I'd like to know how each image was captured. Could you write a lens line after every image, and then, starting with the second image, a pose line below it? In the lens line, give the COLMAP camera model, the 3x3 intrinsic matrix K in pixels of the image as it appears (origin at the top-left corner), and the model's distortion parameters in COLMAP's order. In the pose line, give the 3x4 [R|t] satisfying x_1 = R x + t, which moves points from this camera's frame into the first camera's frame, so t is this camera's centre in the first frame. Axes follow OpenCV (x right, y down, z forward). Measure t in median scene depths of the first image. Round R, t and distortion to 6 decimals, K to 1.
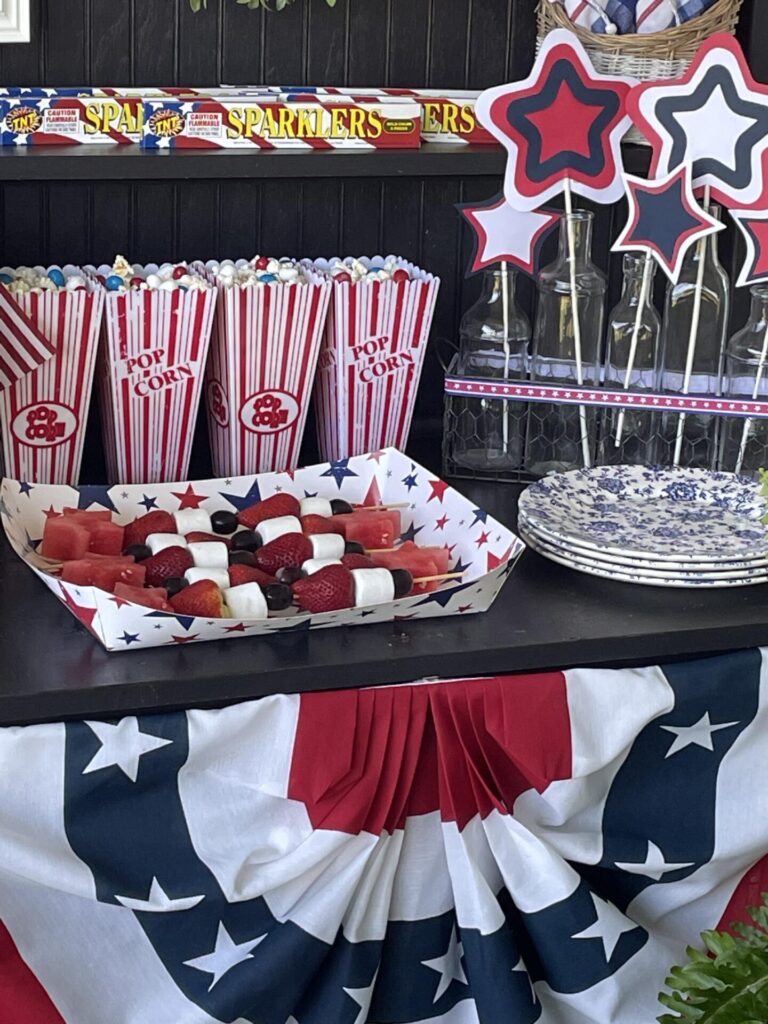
lens RADIAL K [[2301.5, 0, 383.0], [0, 2301.5, 513.2], [0, 0, 1]] dist [0.052460, 0.000000]
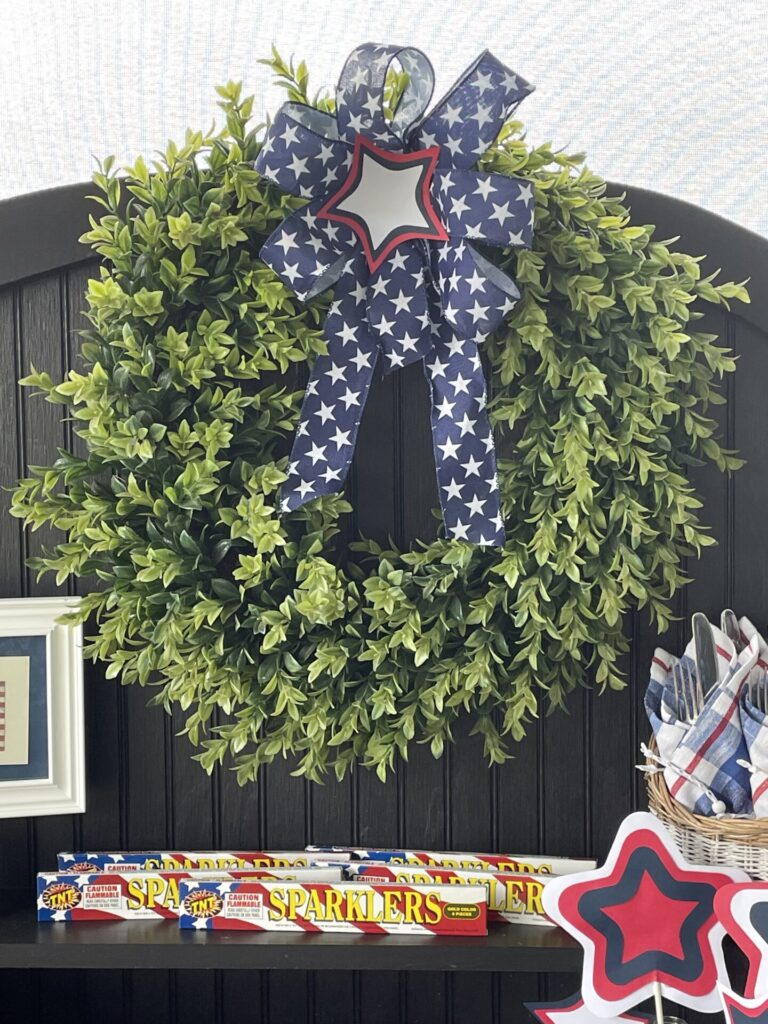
lens RADIAL K [[1698.4, 0, 383.7], [0, 1698.4, 515.1], [0, 0, 1]] dist [0.114526, 0.000000]
pose [[0.920685, -0.016403, -0.389962, 0.253037], [-0.072046, 0.974806, -0.211101, -0.181869], [0.383599, 0.222453, 0.896307, 0.359914]]
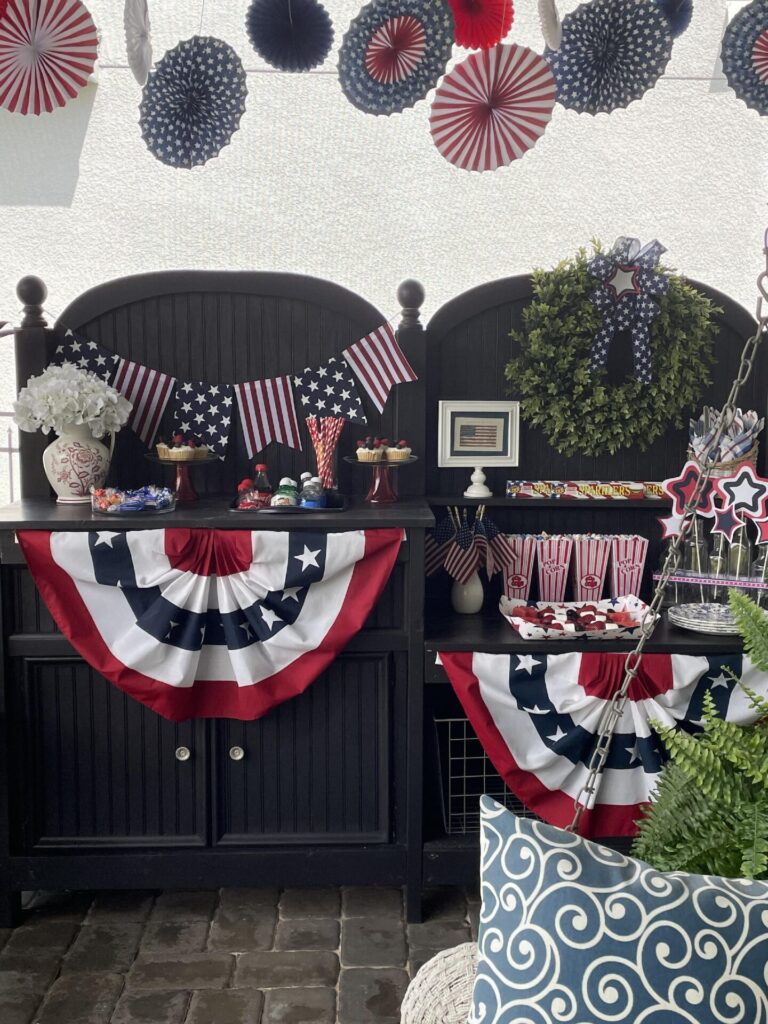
lens RADIAL K [[1142.4, 0, 383.0], [0, 1142.4, 514.4], [0, 0, 1]] dist [0.092090, 0.000000]
pose [[0.944521, 0.000462, -0.328450, 0.199662], [-0.065361, 0.980263, -0.186578, 0.179069], [0.321881, 0.197695, 0.925910, -0.556737]]
